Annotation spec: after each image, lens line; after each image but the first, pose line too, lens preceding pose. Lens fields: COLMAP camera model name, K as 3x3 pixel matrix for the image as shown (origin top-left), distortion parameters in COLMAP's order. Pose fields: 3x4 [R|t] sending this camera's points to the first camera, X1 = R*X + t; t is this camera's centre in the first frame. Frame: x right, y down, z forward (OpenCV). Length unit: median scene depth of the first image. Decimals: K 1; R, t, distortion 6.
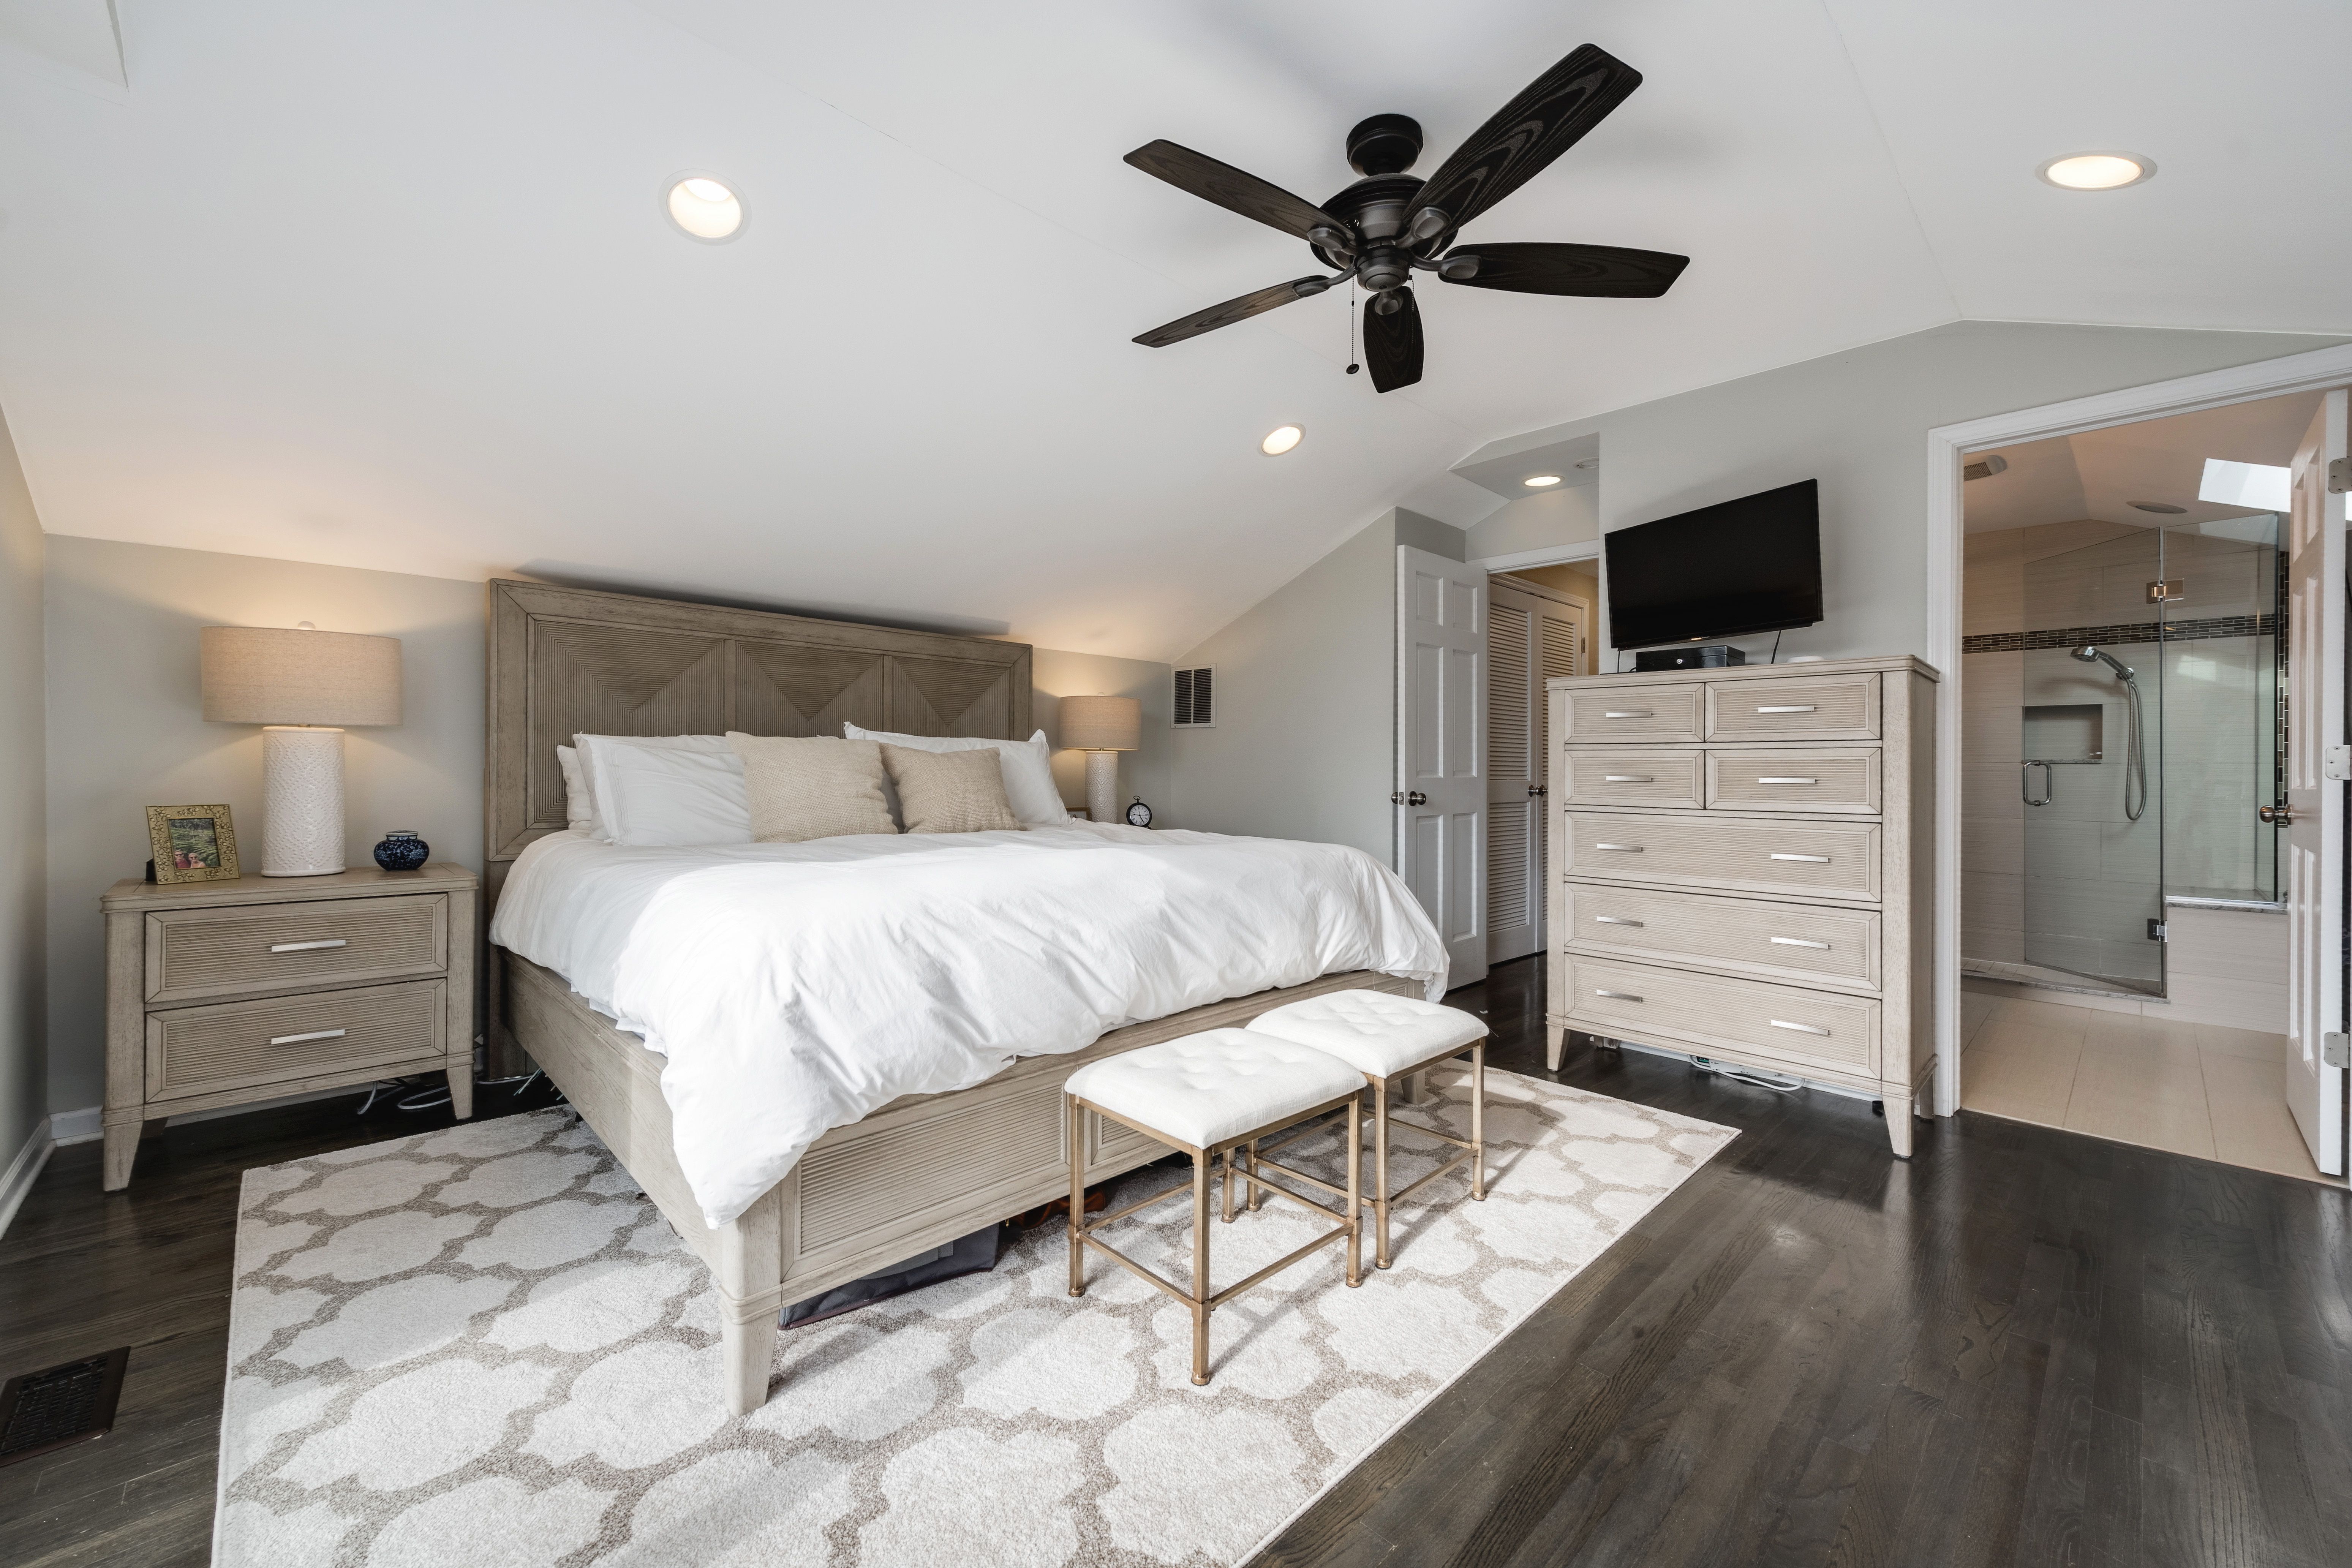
lens RADIAL K [[936.5, 0, 1175.3], [0, 936.5, 773.7], [0, 0, 1]] dist [0.018380, -0.001031]
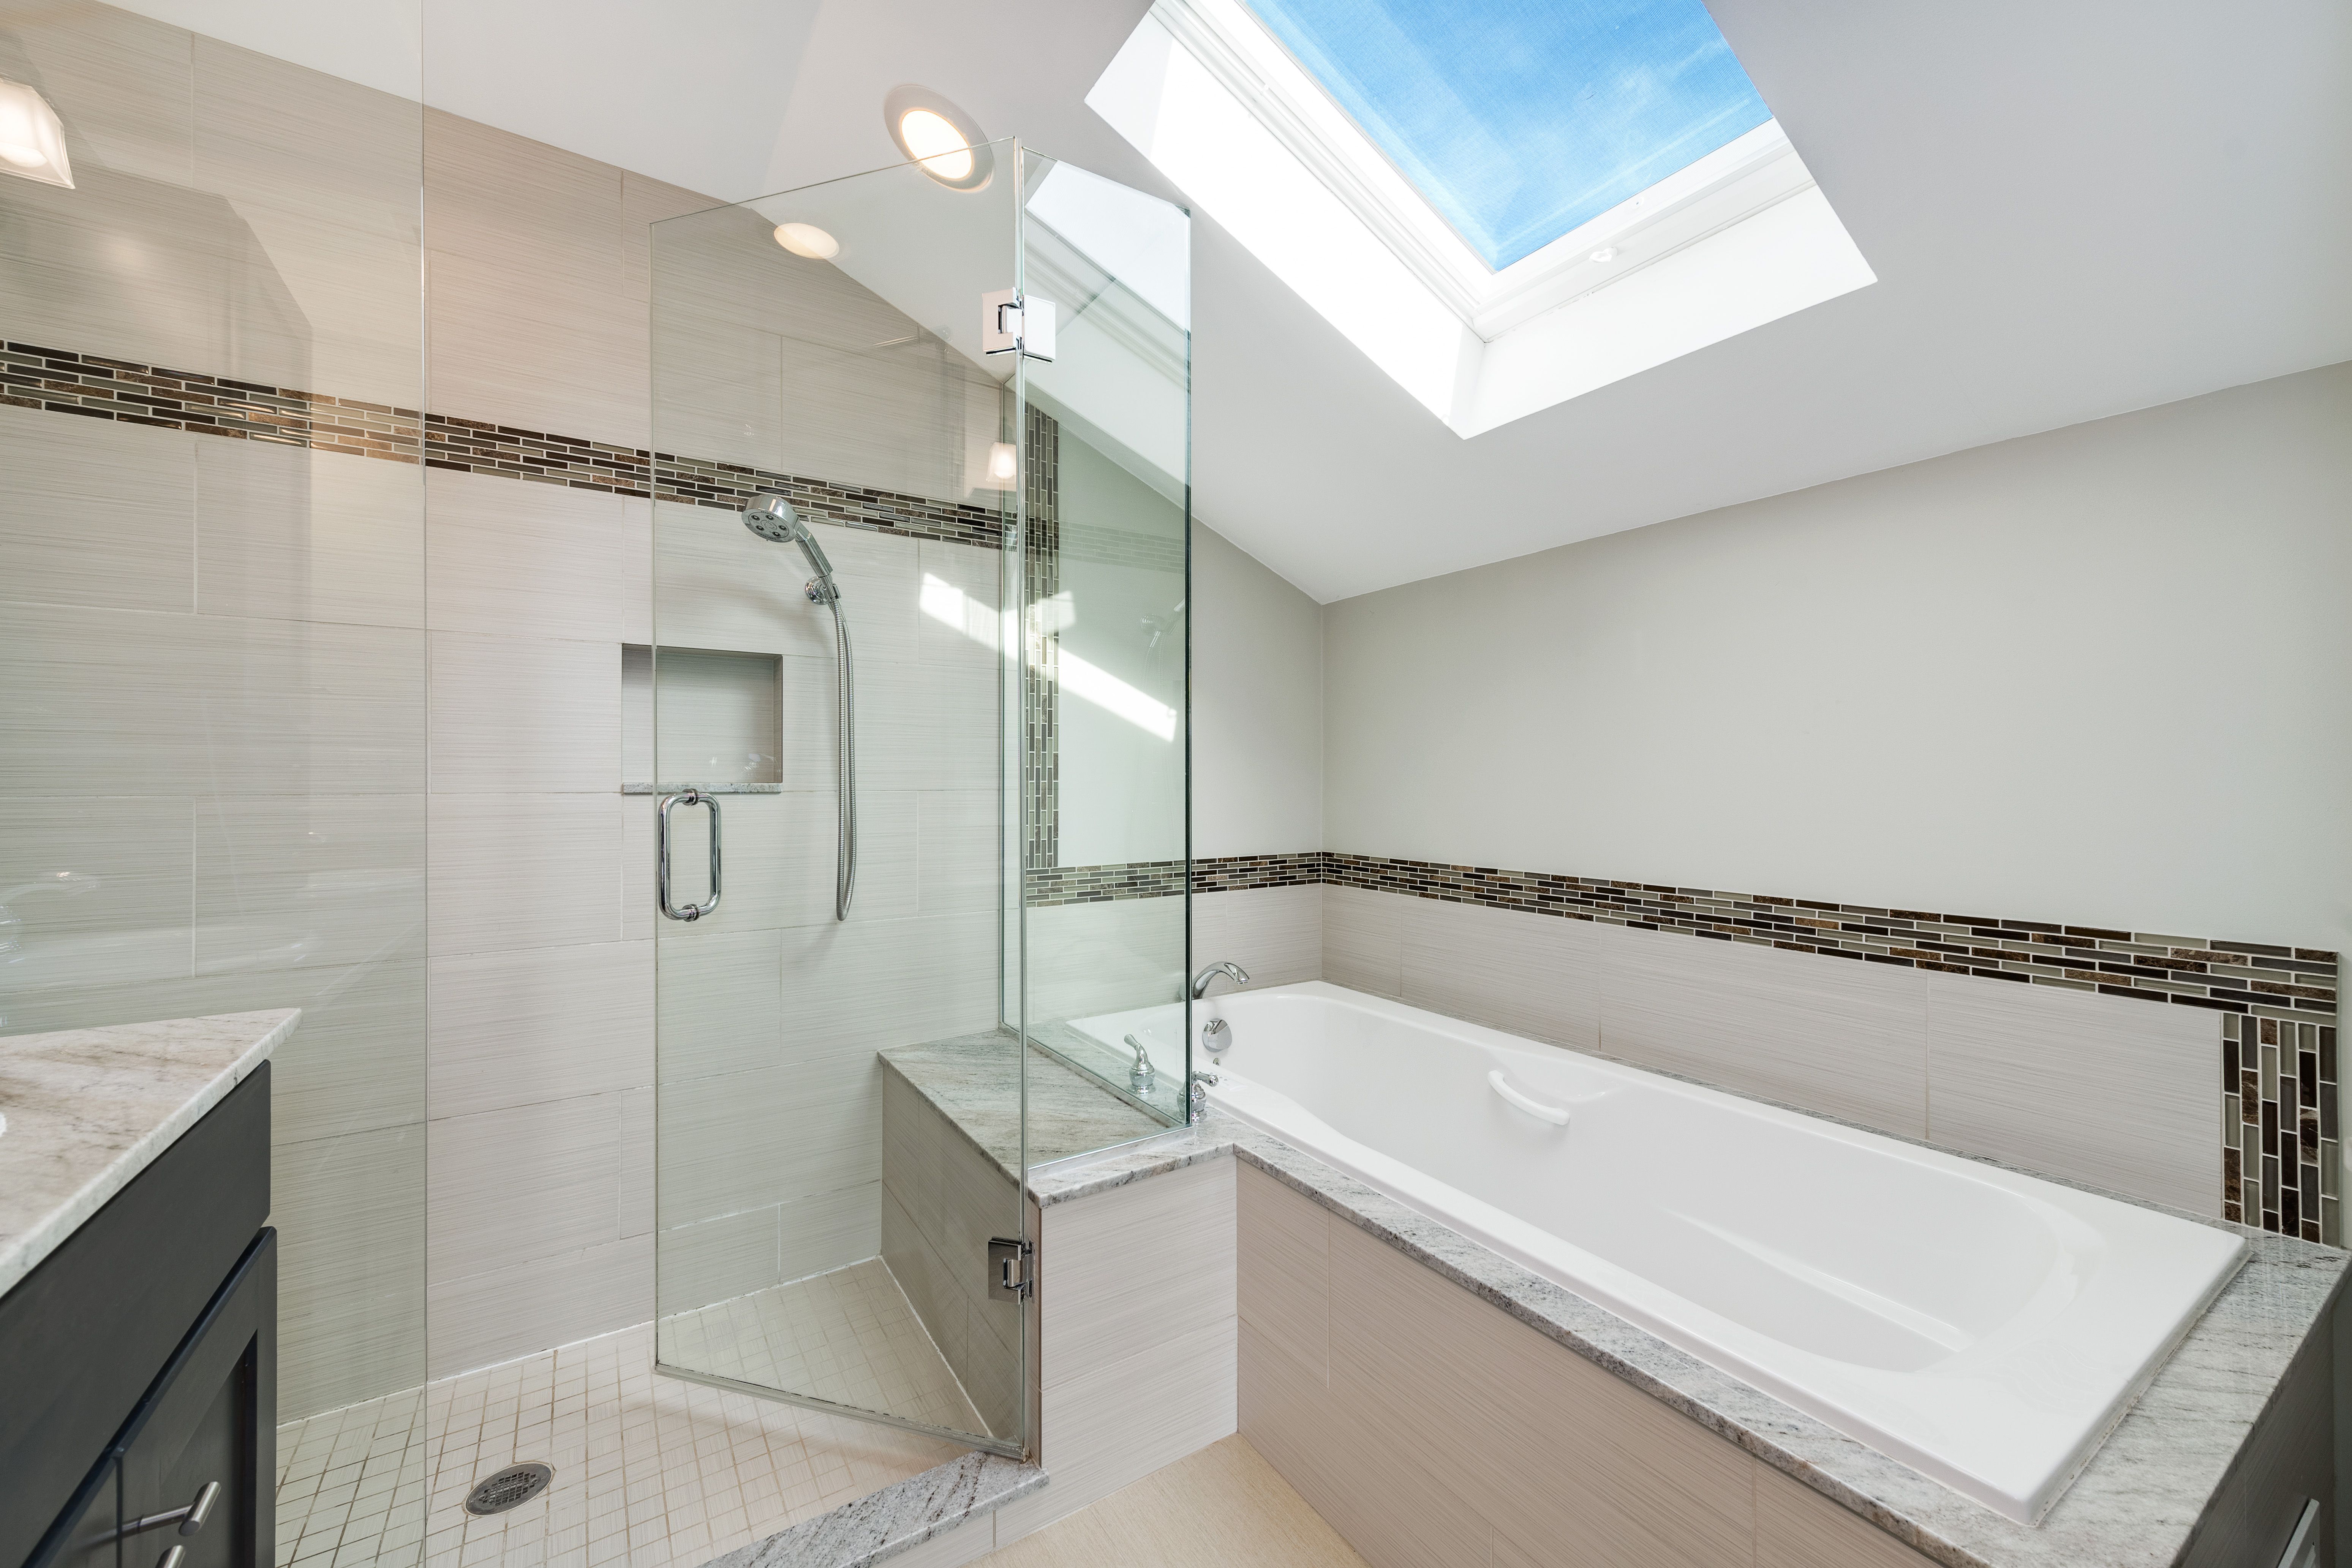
lens RADIAL K [[936.5, 0, 1165.0], [0, 936.5, 774.0], [0, 0, 1]] dist [0.018380, -0.001031]
pose [[0.195252, -0.011333, 0.980688, 0.592637], [-0.004545, 0.999912, 0.012461, -0.025201], [-0.980743, -0.006890, 0.195183, 0.750732]]
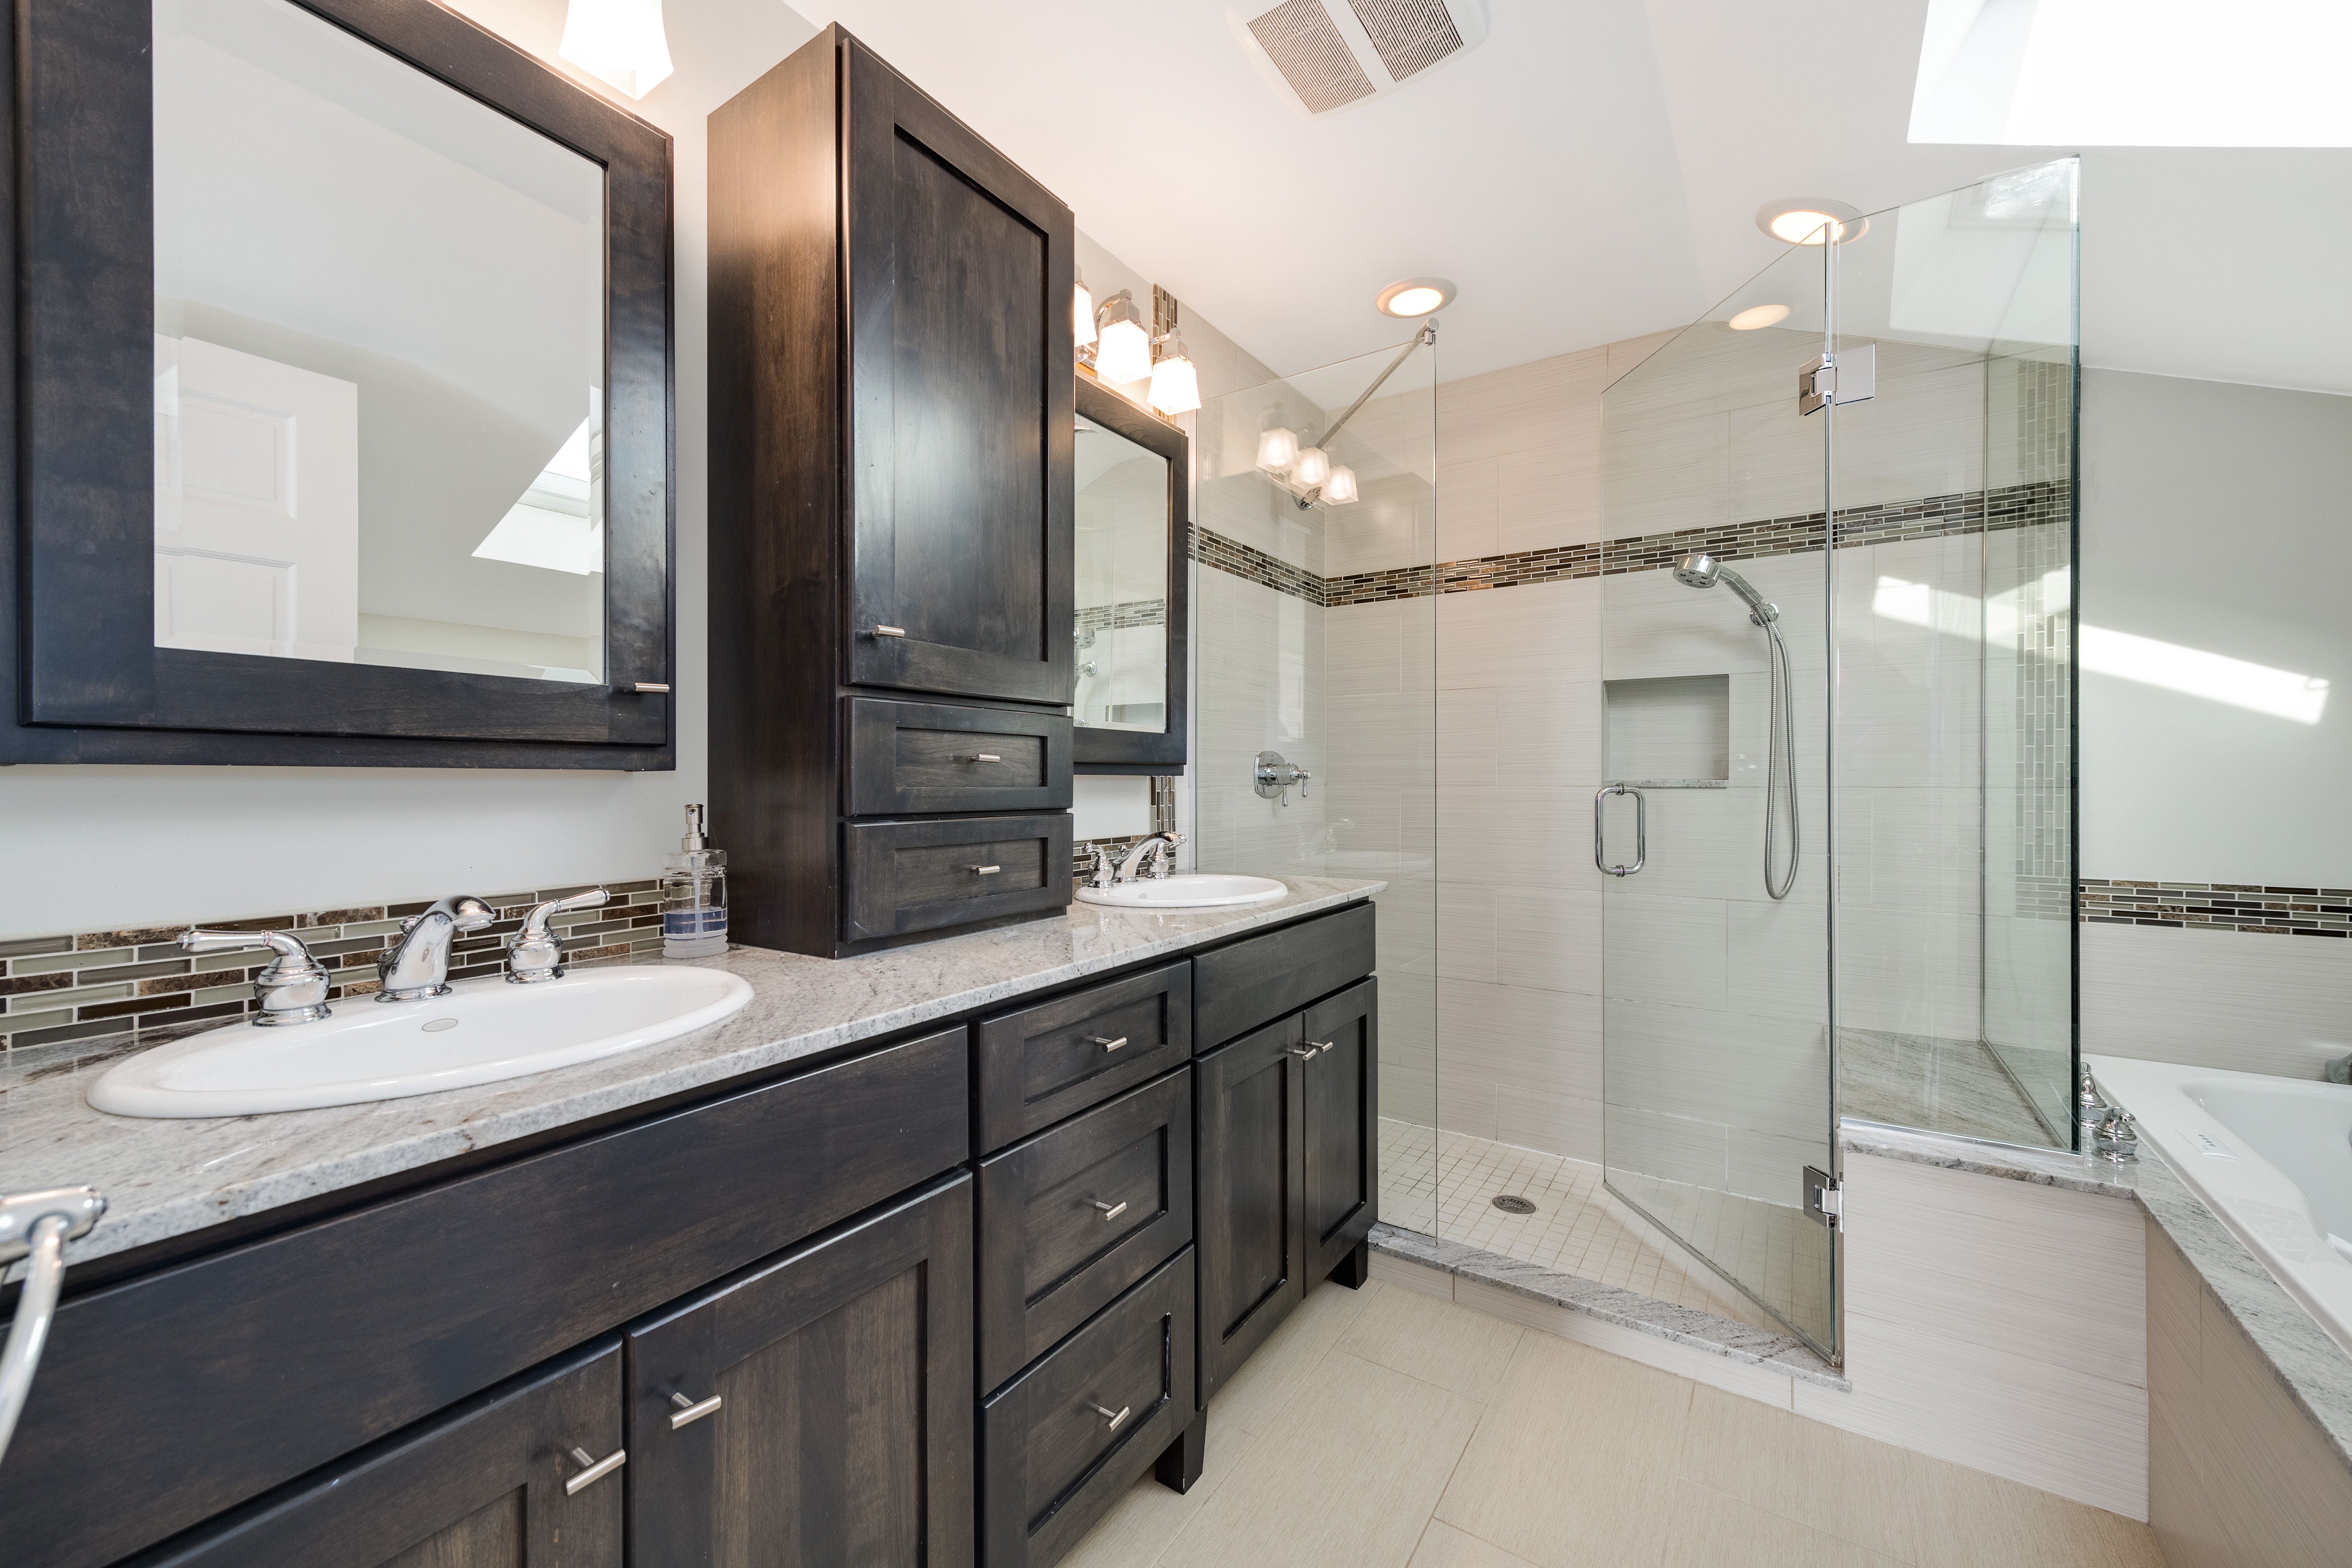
lens RADIAL K [[936.5, 0, 1165.7], [0, 936.5, 779.8], [0, 0, 1]] dist [0.018380, -0.001031]
pose [[0.979900, -0.011587, 0.199153, 0.570225], [0.010596, 0.999926, 0.006041, -0.021591], [-0.199208, -0.003810, 0.979950, 0.557317]]
